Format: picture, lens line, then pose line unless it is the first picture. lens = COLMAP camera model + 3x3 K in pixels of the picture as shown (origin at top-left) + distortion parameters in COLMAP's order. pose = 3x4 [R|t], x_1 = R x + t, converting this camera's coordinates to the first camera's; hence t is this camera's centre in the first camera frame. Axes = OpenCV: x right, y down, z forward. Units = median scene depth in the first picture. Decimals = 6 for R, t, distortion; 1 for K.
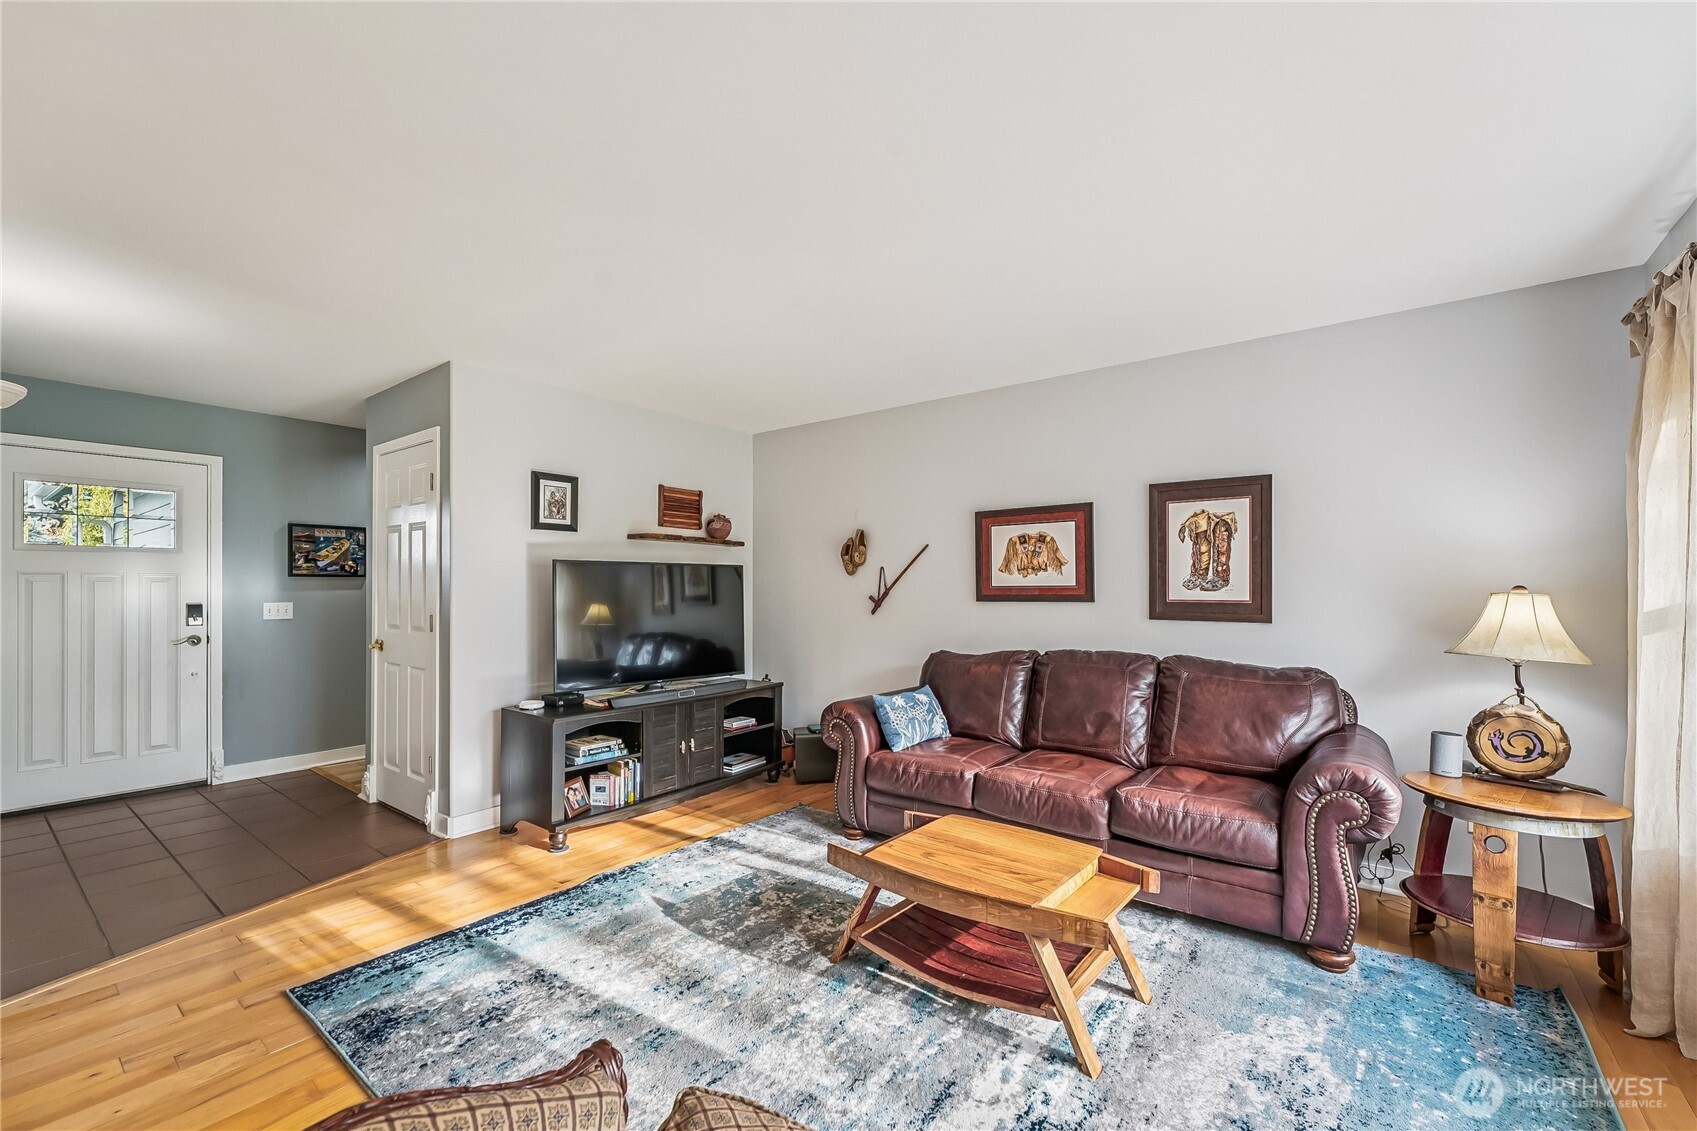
lens RADIAL K [[694.2, 0, 844.4], [0, 694.2, 590.4], [0, 0, 1]] dist [0.001862, -0.000633]
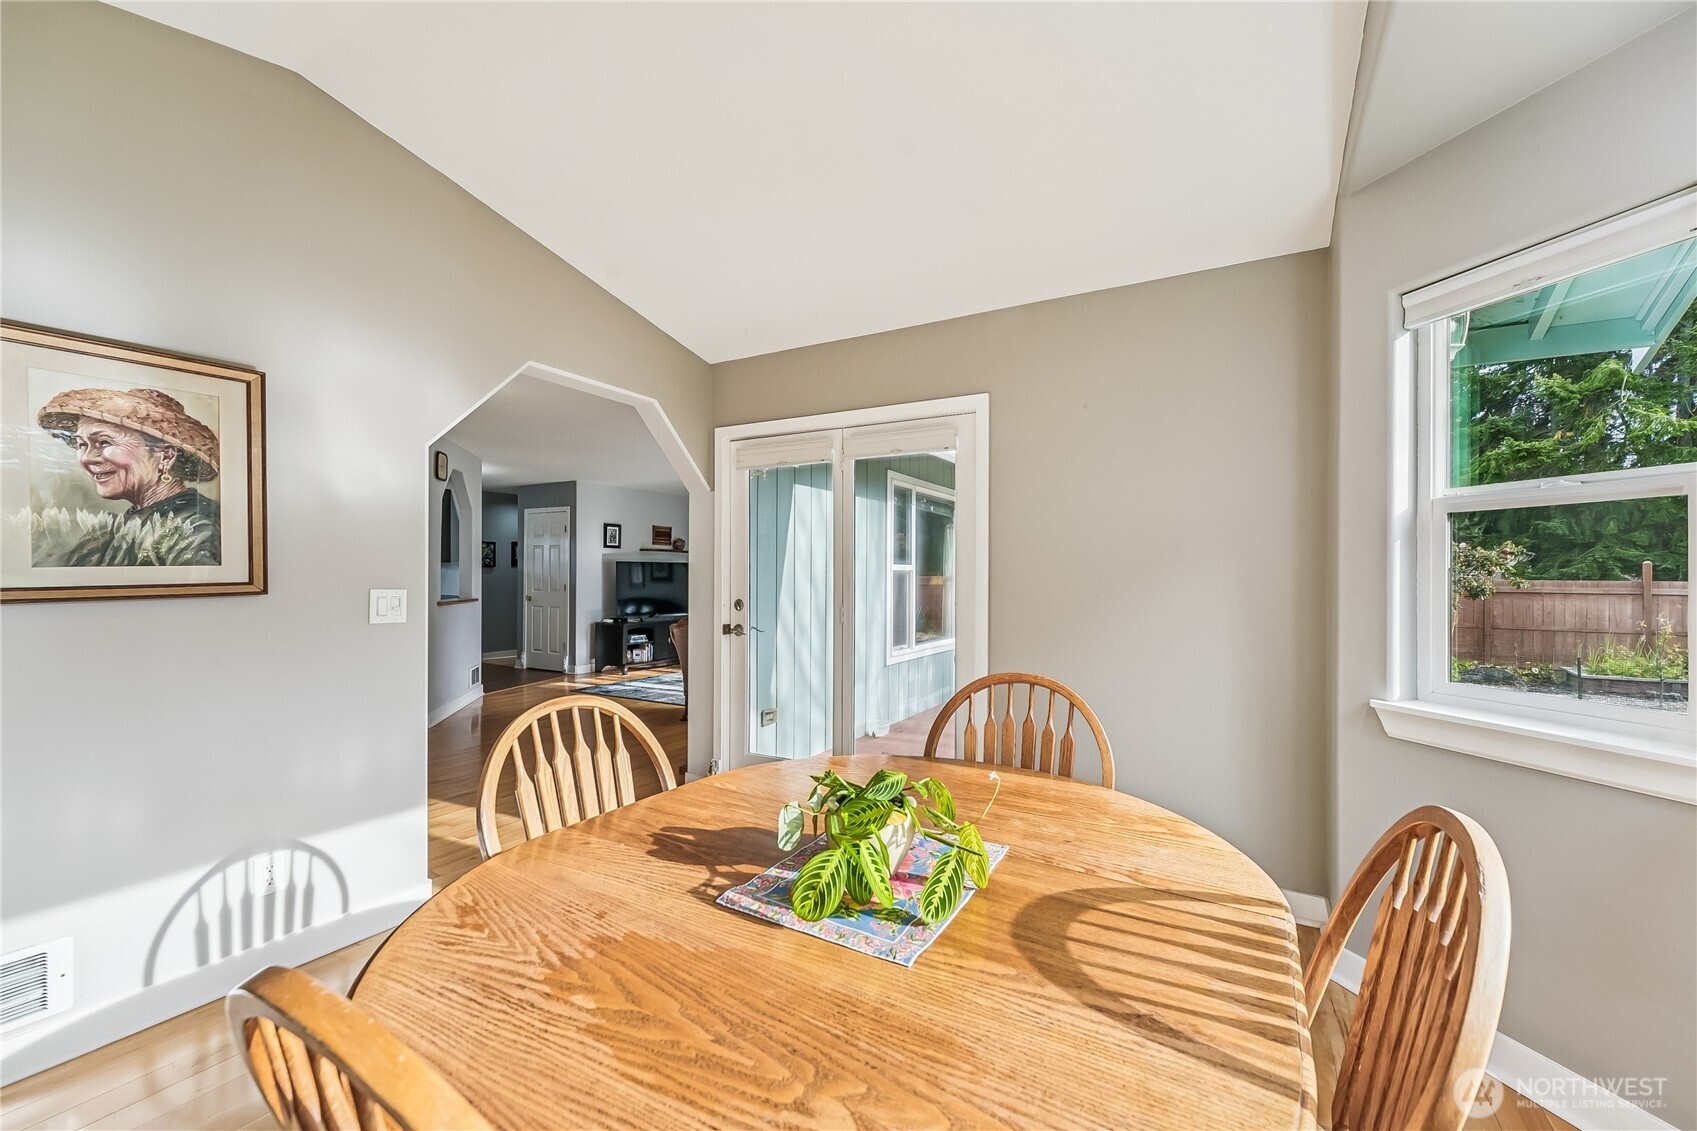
lens RADIAL K [[694.2, 0, 845.8], [0, 694.2, 574.0], [0, 0, 1]] dist [0.001862, -0.000633]
pose [[0.990166, 0.000225, 0.139894, 0.030962], [0.000745, 0.999976, -0.006880, 0.017107], [-0.139893, 0.006917, 0.990143, -1.445198]]
